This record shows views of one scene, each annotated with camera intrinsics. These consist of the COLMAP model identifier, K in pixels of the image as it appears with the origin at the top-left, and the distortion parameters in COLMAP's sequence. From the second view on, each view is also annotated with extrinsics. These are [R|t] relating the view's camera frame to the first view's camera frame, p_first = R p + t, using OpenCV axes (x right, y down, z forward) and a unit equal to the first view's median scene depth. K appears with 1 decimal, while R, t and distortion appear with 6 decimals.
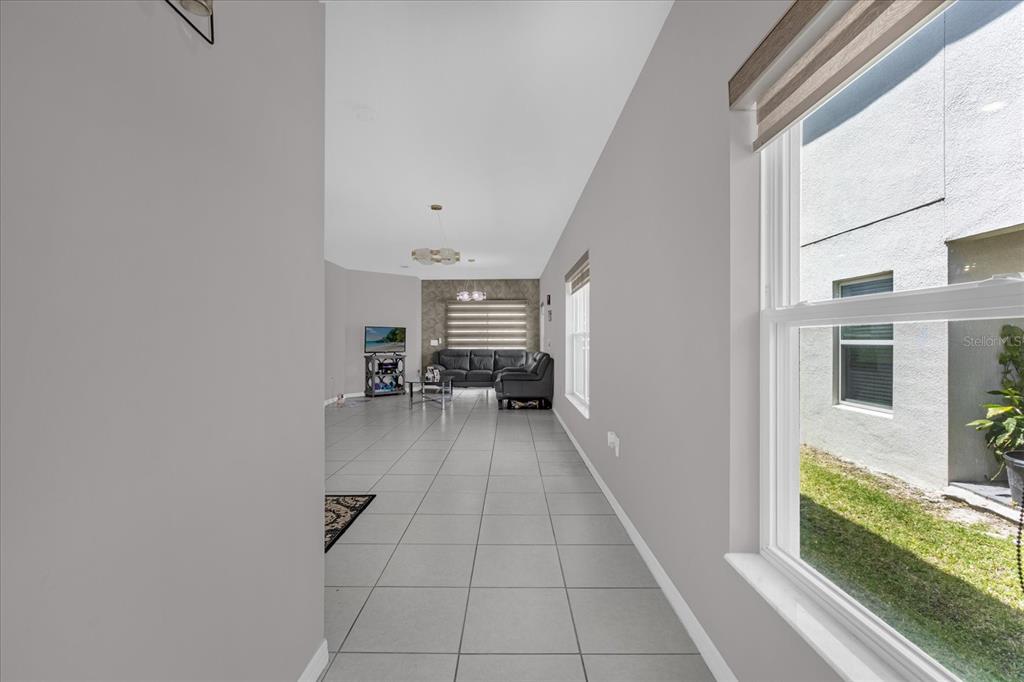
lens RADIAL K [[468.7, 0, 506.8], [0, 468.7, 342.1], [0, 0, 1]] dist [0.002851, -0.000325]
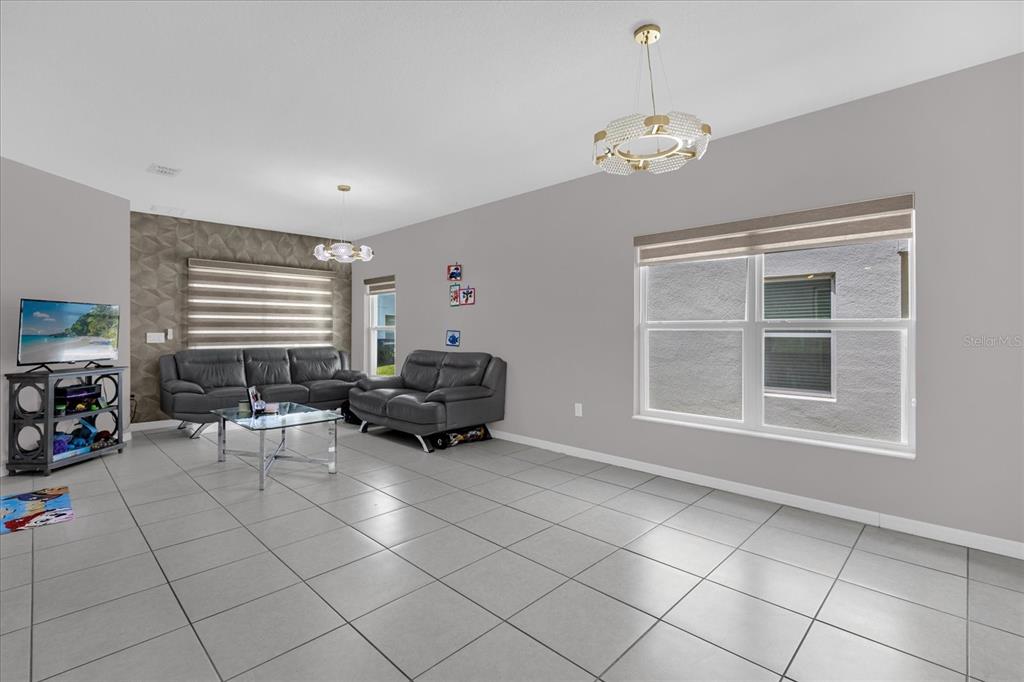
lens RADIAL K [[468.7, 0, 510.1], [0, 468.7, 327.3], [0, 0, 1]] dist [0.002851, -0.000325]
pose [[0.686854, 0.007837, 0.726753, -0.270211], [0.002136, 0.999916, -0.012802, -0.002739], [-0.726792, 0.010346, 0.686780, 0.383965]]
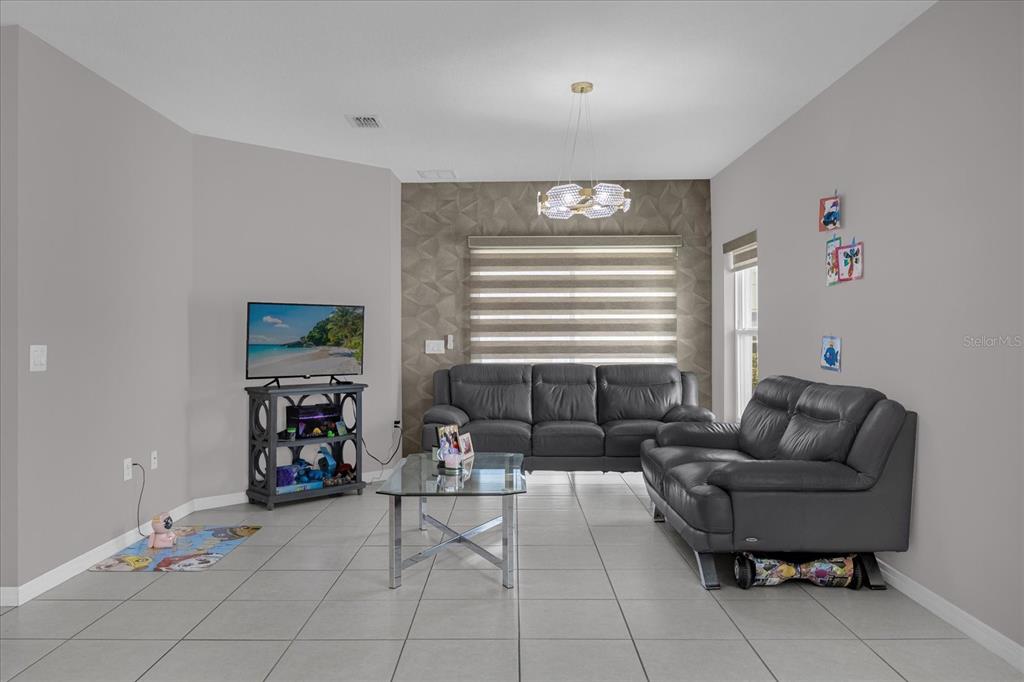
lens RADIAL K [[757.6, 0, 509.2], [0, 757.6, 336.6], [0, 0, 1]] dist [0.006181, -0.003000]
pose [[0.999984, -0.002573, 0.005080, -0.100902], [0.002581, 0.999995, -0.001583, -0.006031], [-0.005076, 0.001596, 0.999986, 0.395002]]
